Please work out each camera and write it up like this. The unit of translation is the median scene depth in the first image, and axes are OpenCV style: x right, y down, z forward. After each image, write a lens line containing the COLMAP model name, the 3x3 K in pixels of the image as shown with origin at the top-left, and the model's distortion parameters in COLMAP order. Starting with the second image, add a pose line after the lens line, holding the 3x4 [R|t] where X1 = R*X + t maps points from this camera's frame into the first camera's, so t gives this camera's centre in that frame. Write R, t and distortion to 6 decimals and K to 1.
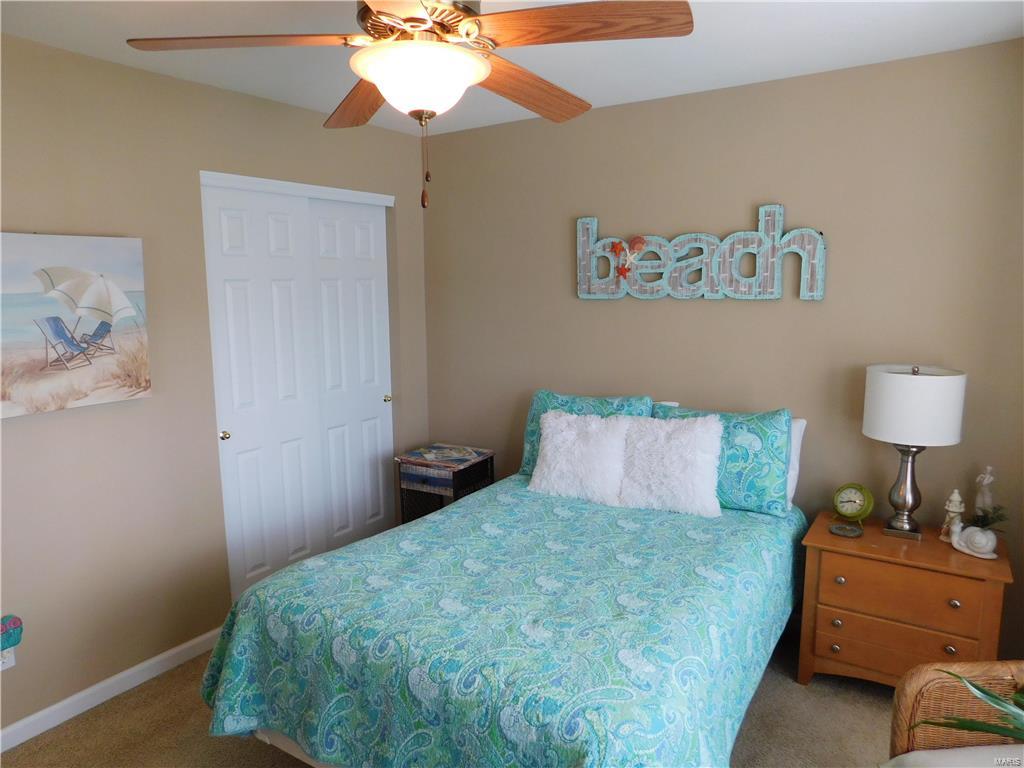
lens RADIAL K [[676.4, 0, 507.7], [0, 676.4, 382.0], [0, 0, 1]] dist [-0.064606, 0.051824]
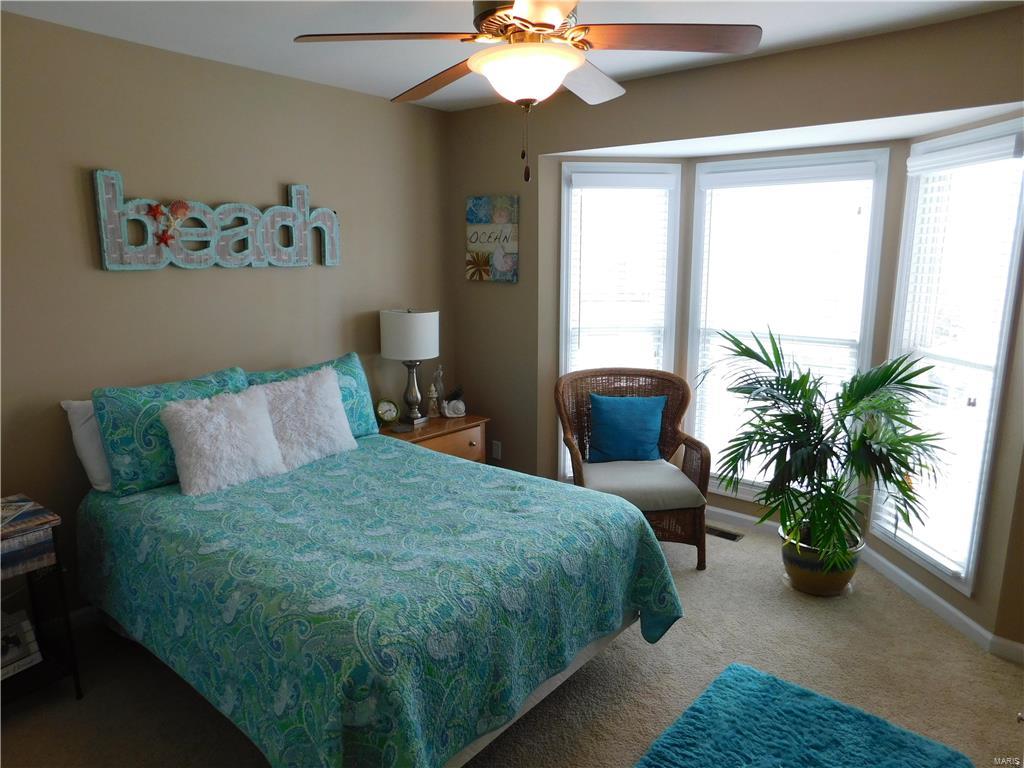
lens RADIAL K [[676.4, 0, 506.8], [0, 676.4, 385.7], [0, 0, 1]] dist [-0.064606, 0.051824]
pose [[0.123314, -0.177841, 0.976302, -0.724353], [0.140306, 0.977053, 0.160256, -0.055193], [-0.982399, 0.117219, 0.145437, 0.484266]]
